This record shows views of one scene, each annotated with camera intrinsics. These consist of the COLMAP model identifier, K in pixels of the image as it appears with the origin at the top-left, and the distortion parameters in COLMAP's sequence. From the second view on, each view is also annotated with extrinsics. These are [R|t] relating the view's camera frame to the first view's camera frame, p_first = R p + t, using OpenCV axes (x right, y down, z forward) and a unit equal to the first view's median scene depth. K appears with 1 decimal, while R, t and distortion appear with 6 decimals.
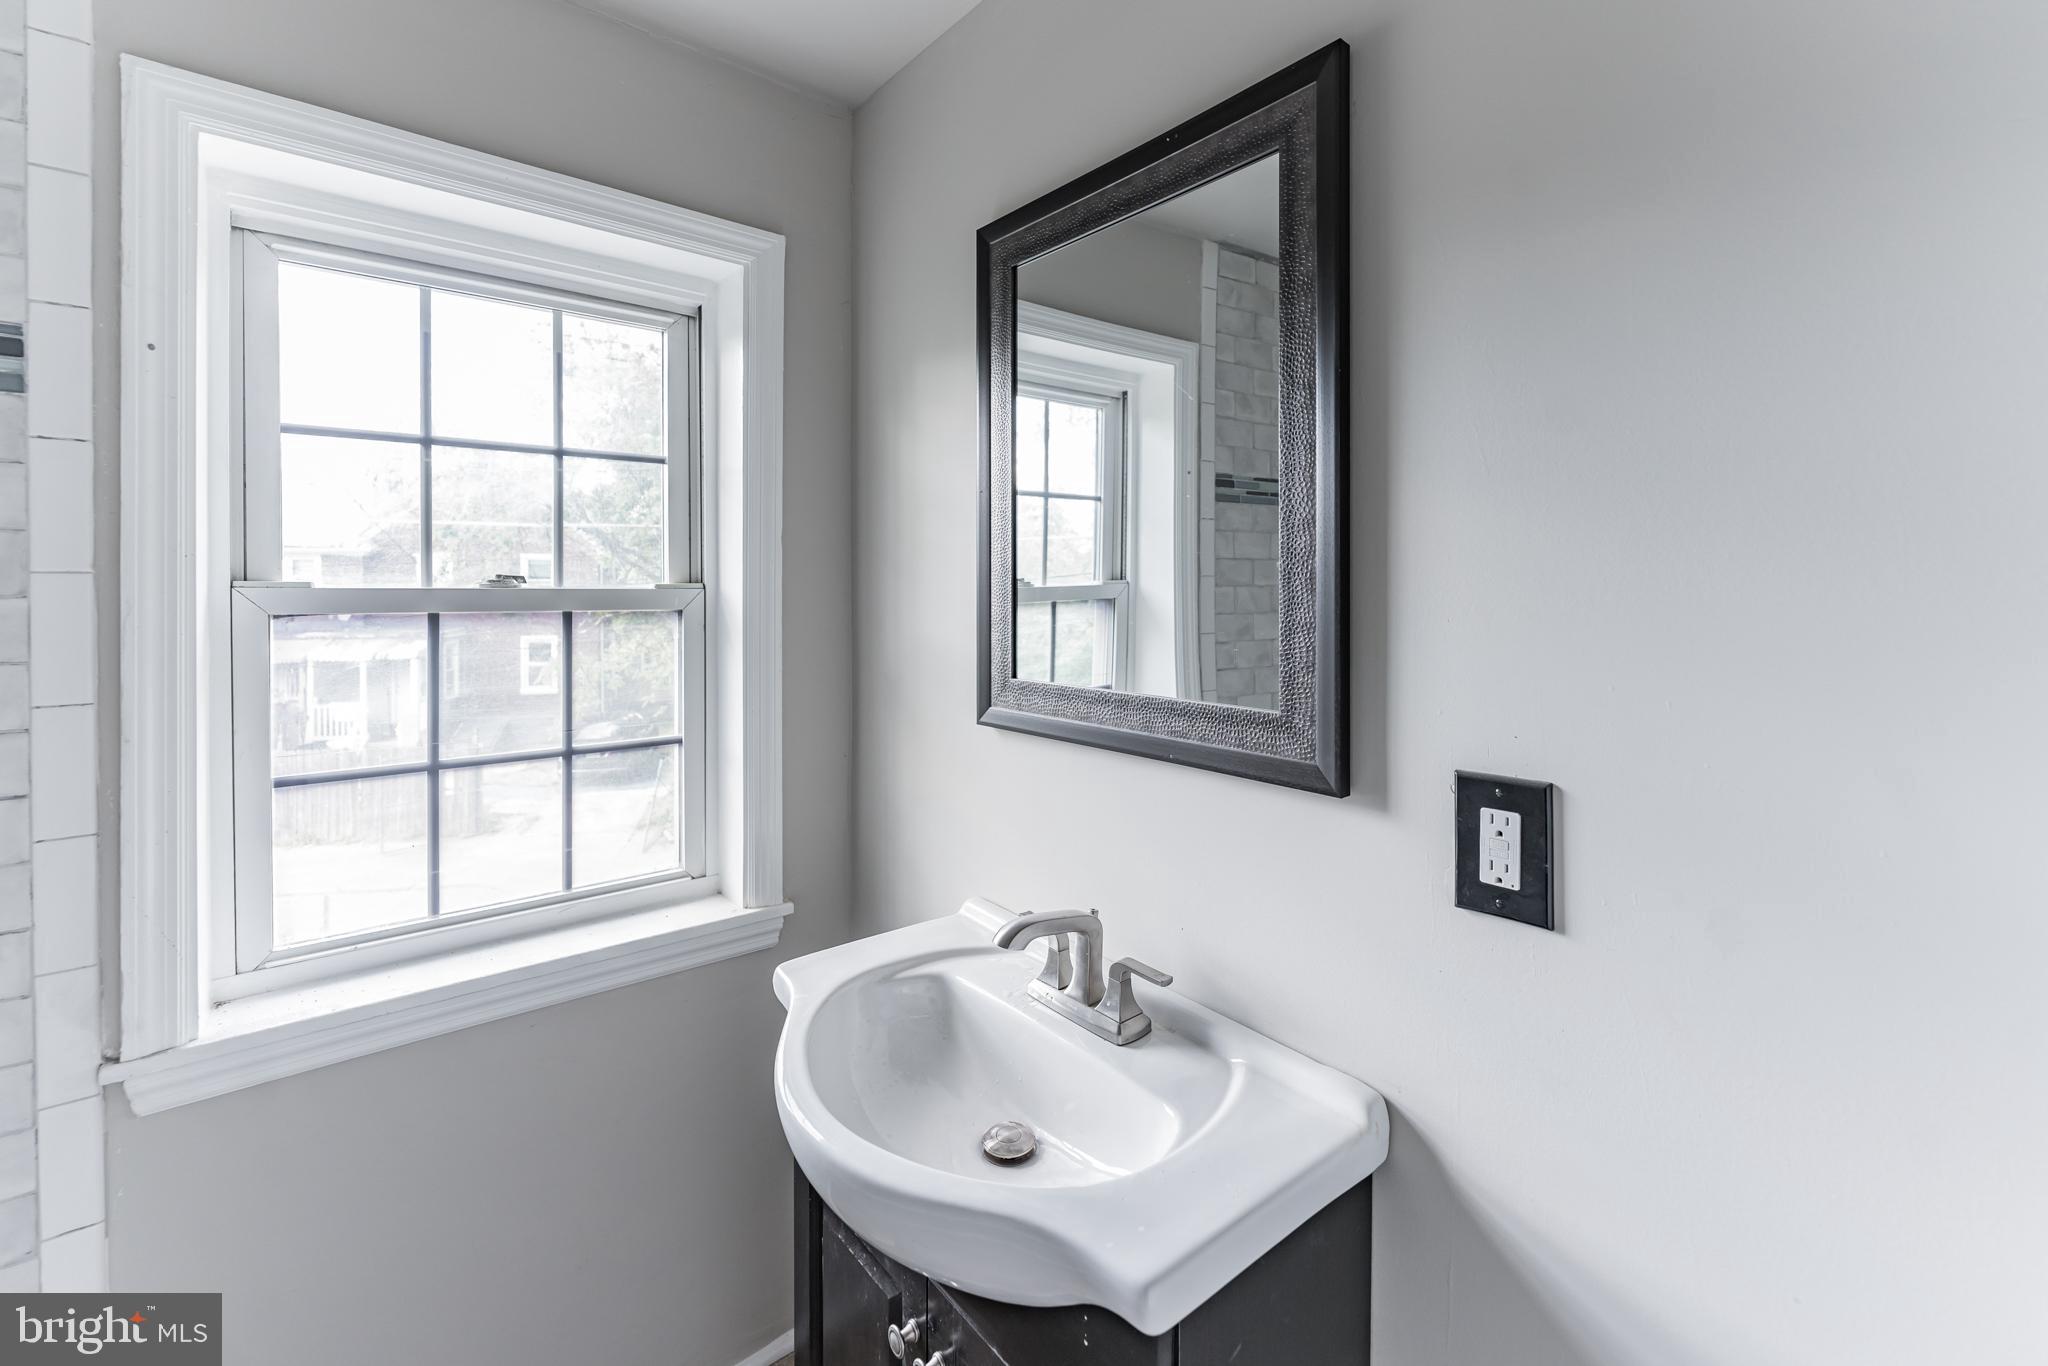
lens RADIAL K [[880.2, 0, 1025.7], [0, 880.2, 589.5], [0, 0, 1]] dist [0.015030, -0.000505]
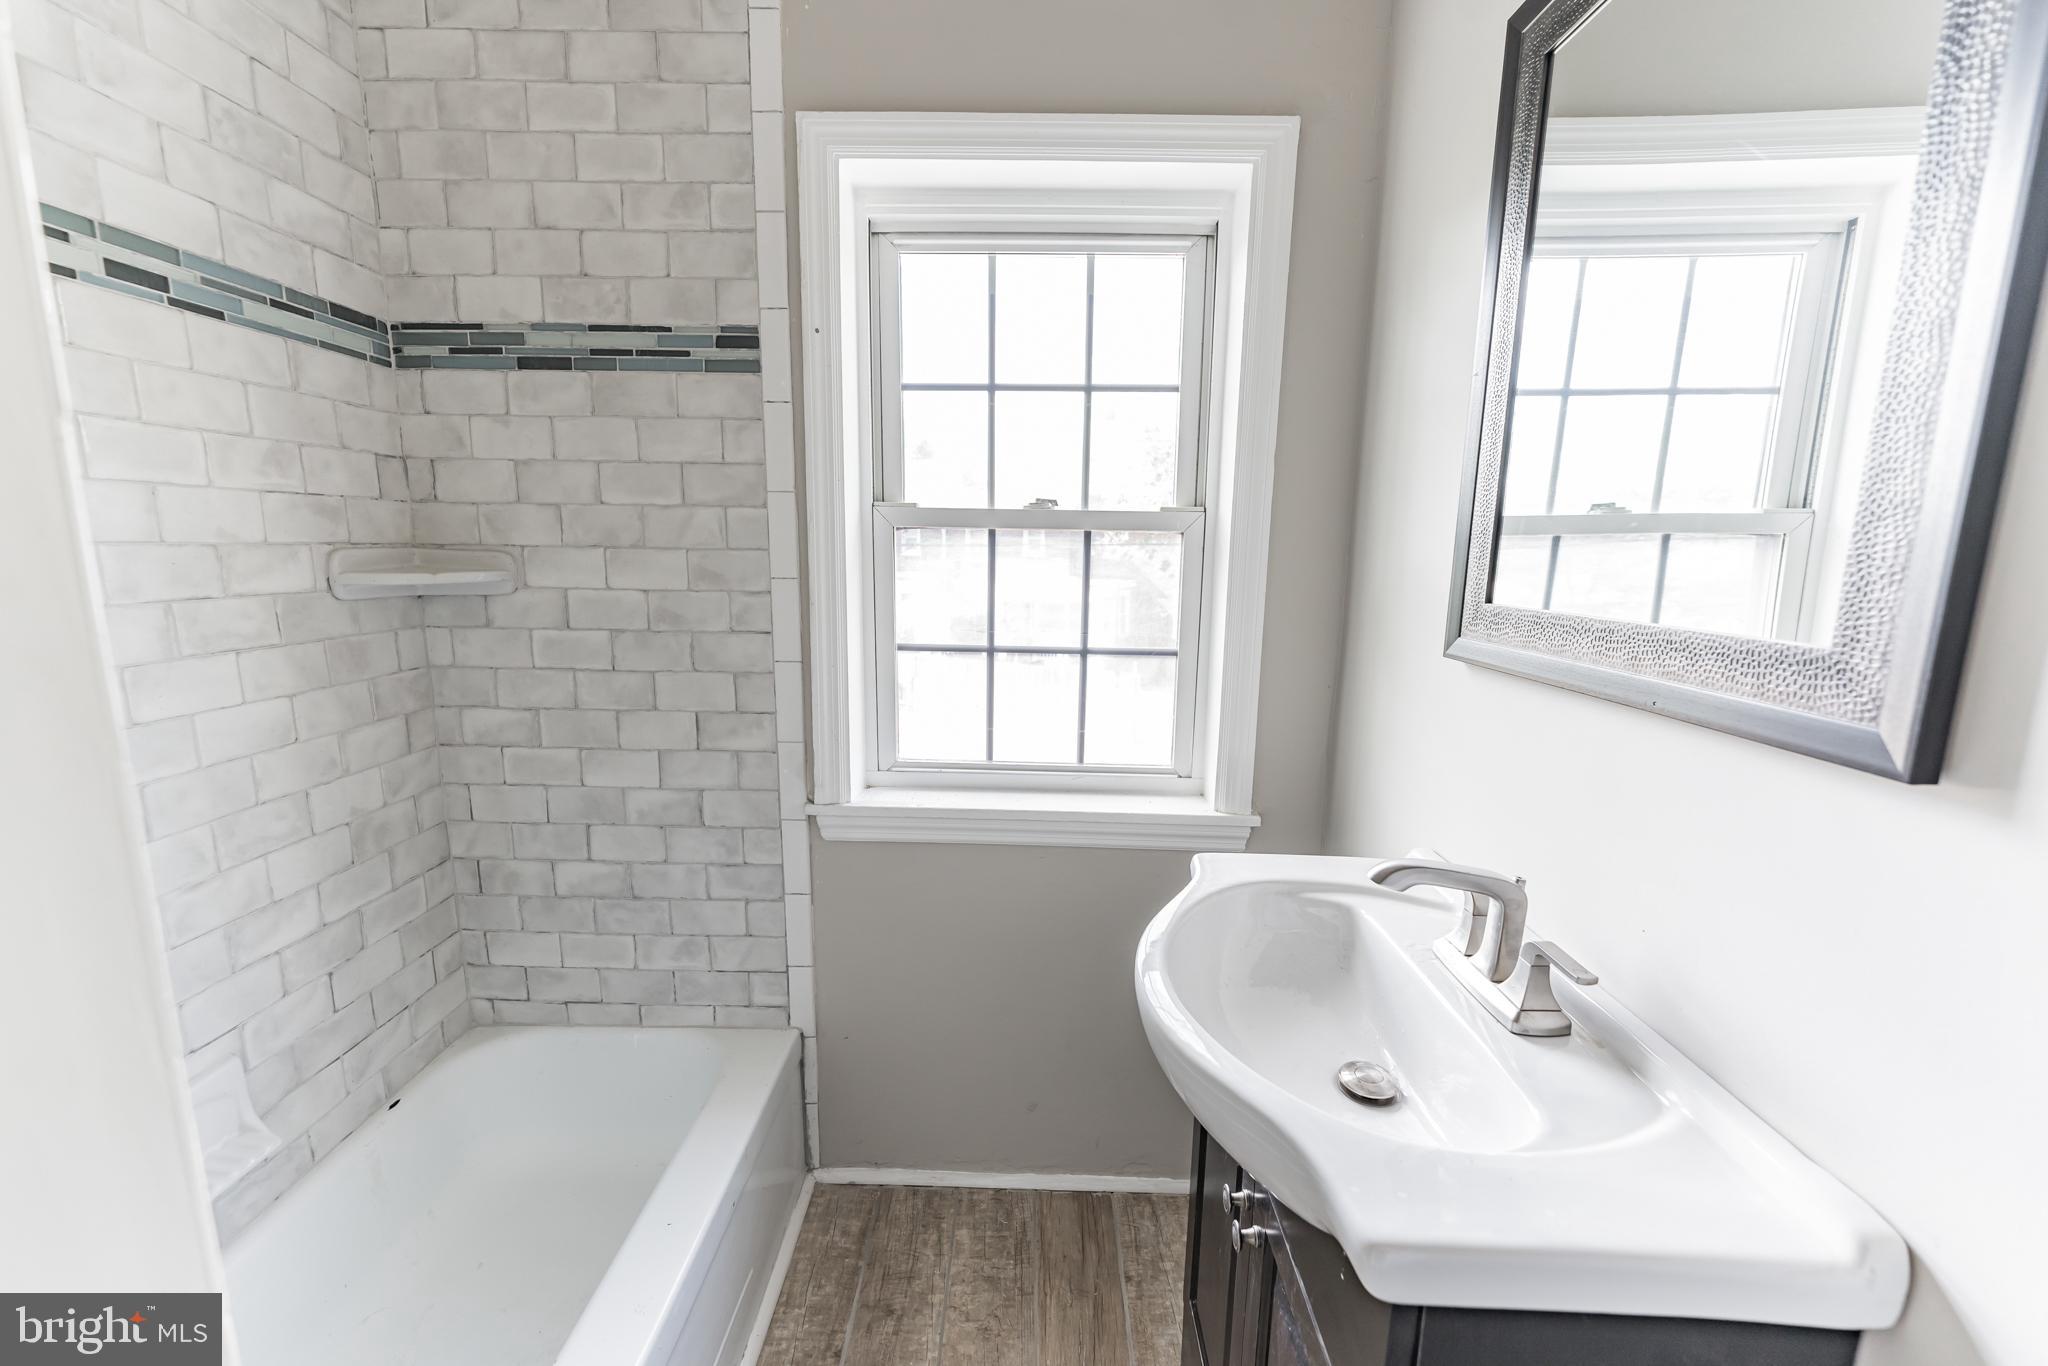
lens RADIAL K [[849.1, 0, 1024.0], [0, 849.1, 683.0], [0, 0, 1]] dist [0.016638, 0.000308]
pose [[0.759103, 0.114660, -0.640793, 0.198135], [-0.014844, 0.987159, 0.159052, 0.058923], [0.650801, -0.111225, 0.751057, 0.111359]]
